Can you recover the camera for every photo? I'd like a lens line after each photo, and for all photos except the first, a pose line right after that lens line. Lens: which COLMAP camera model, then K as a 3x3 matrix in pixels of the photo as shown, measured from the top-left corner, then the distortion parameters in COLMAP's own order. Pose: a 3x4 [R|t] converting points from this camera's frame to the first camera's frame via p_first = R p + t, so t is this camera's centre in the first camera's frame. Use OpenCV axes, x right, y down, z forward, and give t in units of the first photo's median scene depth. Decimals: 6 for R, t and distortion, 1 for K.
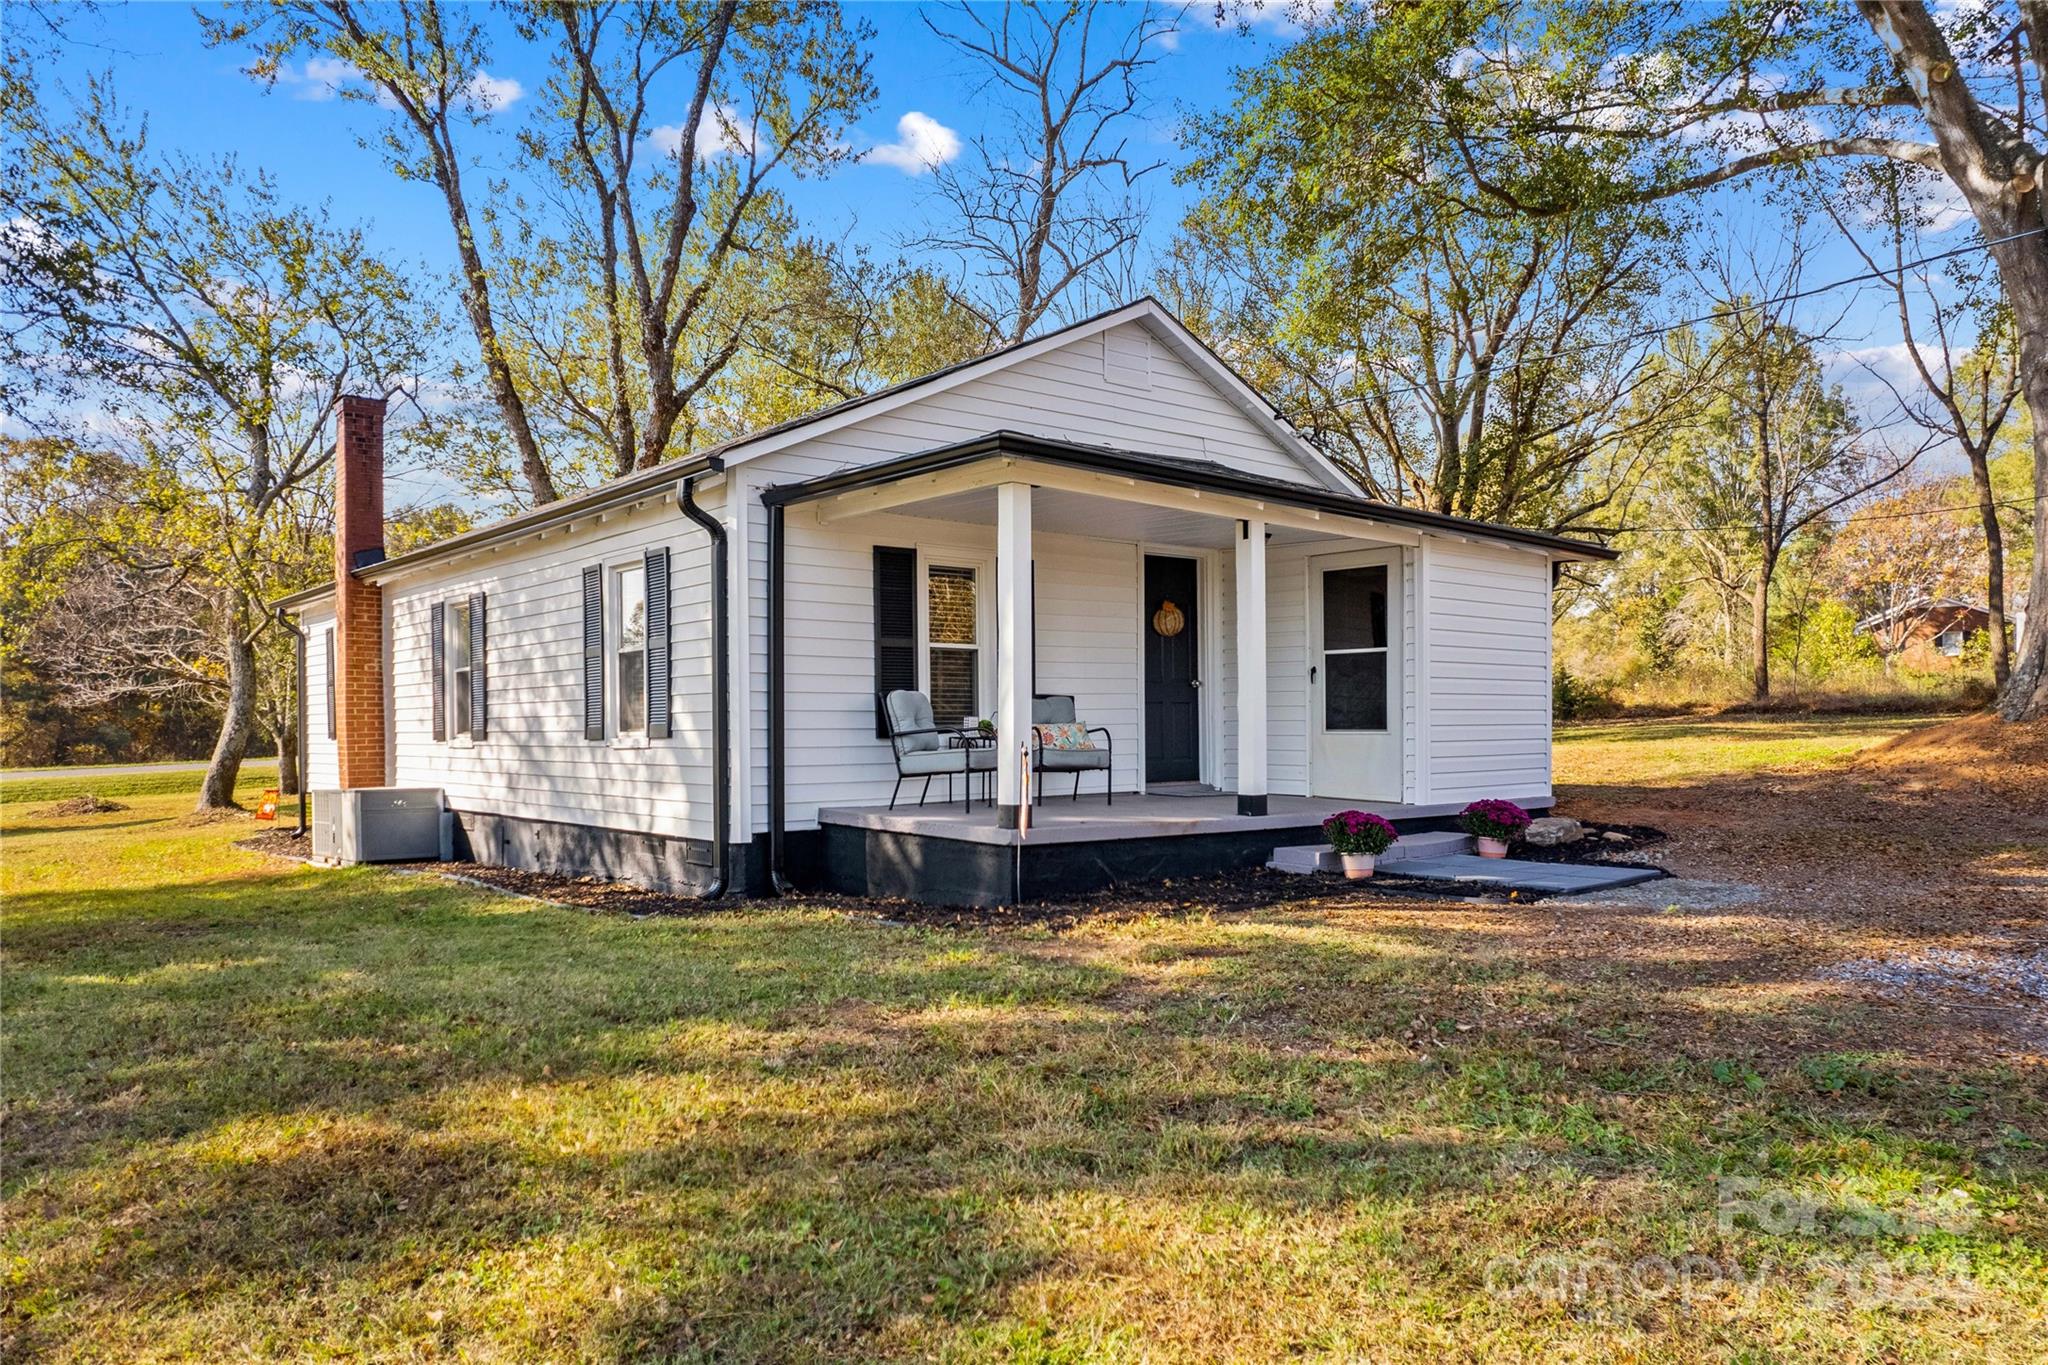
lens RADIAL K [[1314.6, 0, 993.8], [0, 1314.6, 757.1], [0, 0, 1]] dist [0.024713, 0.000671]
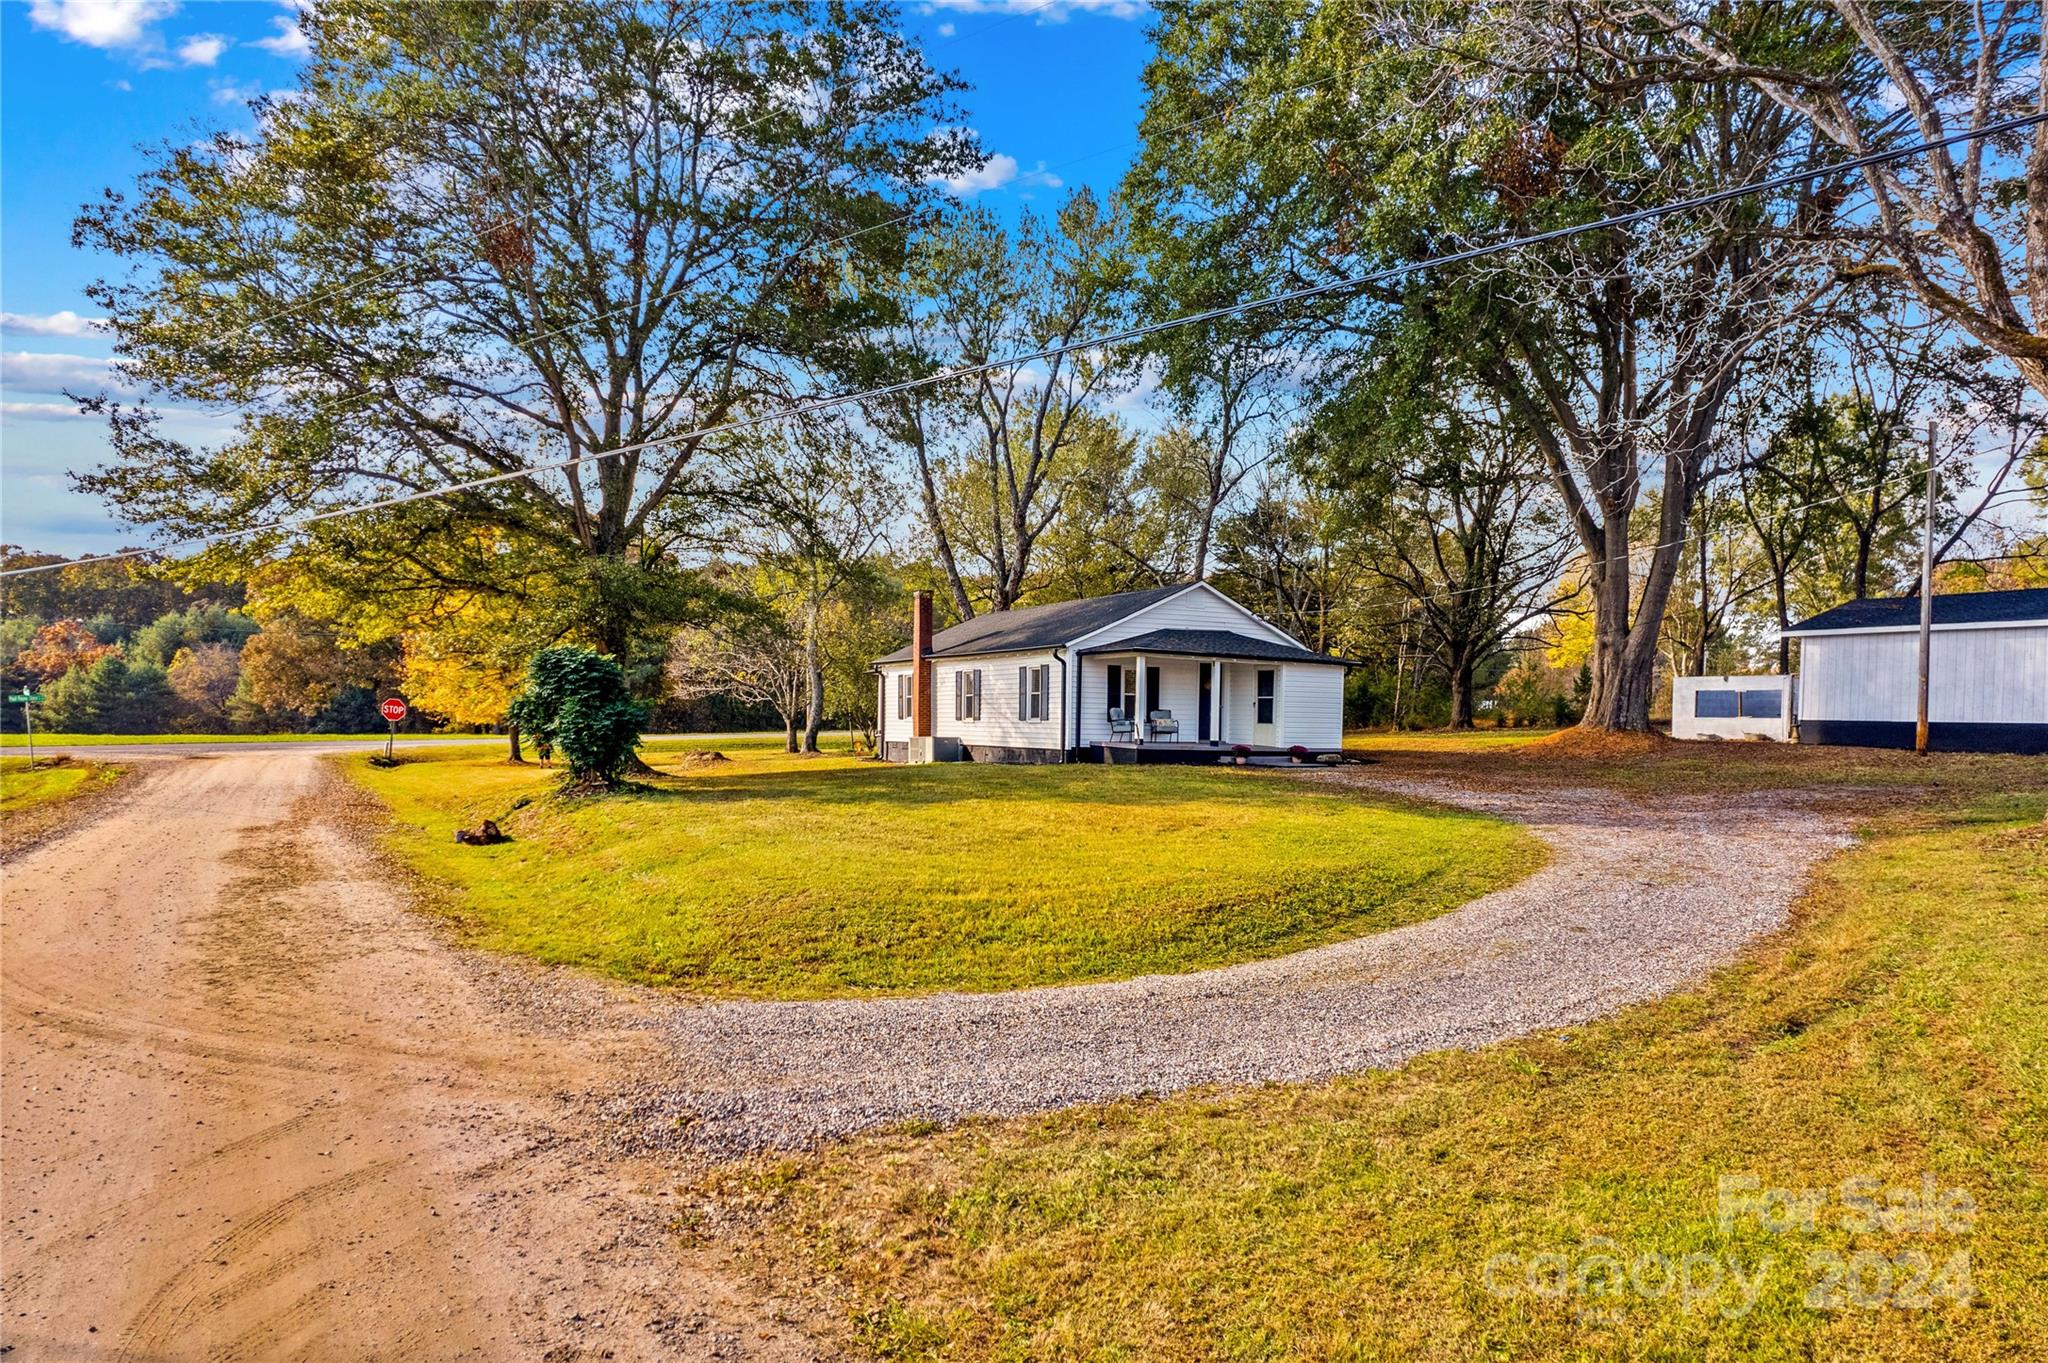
lens RADIAL K [[1506.5, 0, 1024.0], [0, 1506.5, 681.5], [0, 0, 1]] dist [-0.037038, 0.005386]
pose [[0.981337, 0.016459, -0.191591, 0.399889], [-0.026338, 0.998445, -0.049129, 0.071168], [0.190484, 0.053258, 0.980245, -2.581116]]
